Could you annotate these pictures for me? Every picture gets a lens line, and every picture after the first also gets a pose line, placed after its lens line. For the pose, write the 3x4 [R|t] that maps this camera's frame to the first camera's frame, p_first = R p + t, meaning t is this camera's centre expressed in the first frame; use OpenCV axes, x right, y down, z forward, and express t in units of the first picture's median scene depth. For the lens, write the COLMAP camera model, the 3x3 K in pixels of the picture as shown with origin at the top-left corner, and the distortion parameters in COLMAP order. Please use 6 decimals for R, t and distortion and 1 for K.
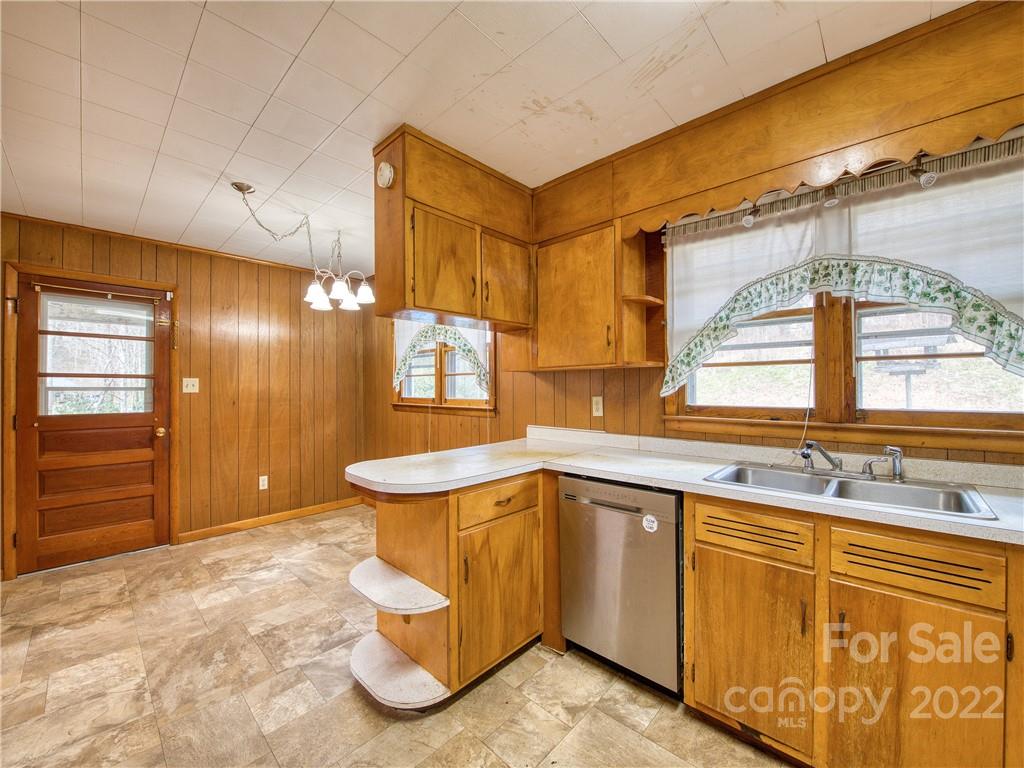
lens RADIAL K [[404.2, 0, 508.9], [0, 404.2, 383.2], [0, 0, 1]] dist [-0.022669, -0.000058]
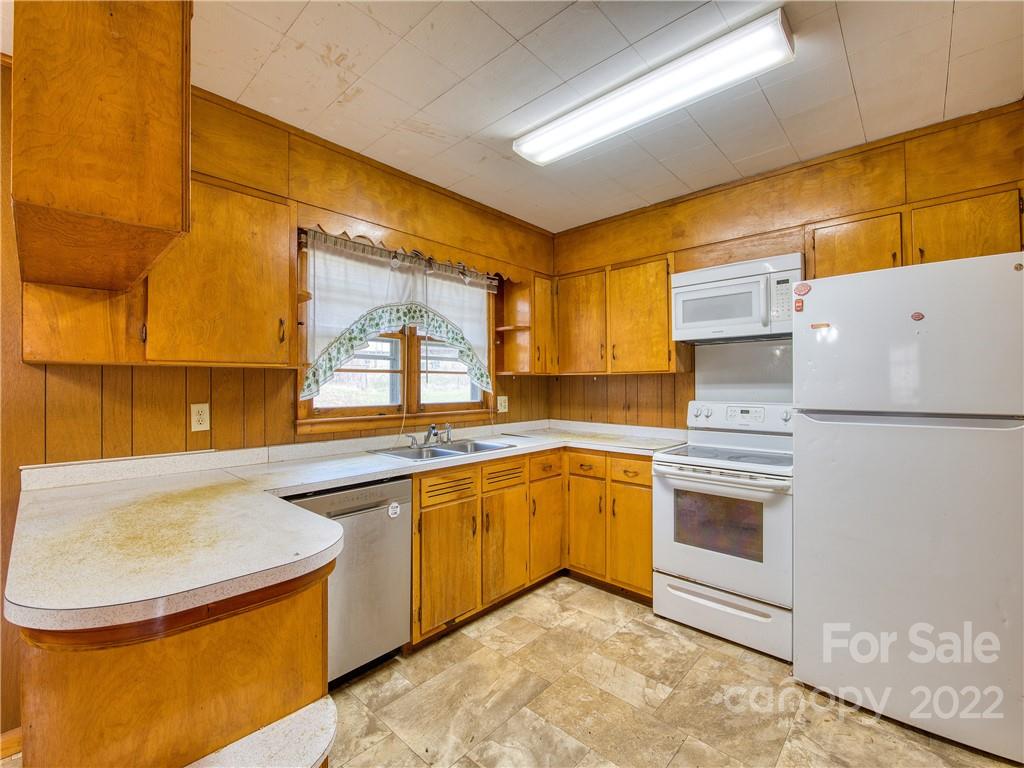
lens RADIAL K [[443.4, 0, 510.5], [0, 443.4, 382.6], [0, 0, 1]] dist [-0.015990, -0.000069]
pose [[-0.011018, 0.014740, 0.999831, -0.486333], [-0.002496, 0.999888, -0.014769, 0.003573], [-0.999936, -0.002659, -0.010980, 0.366274]]
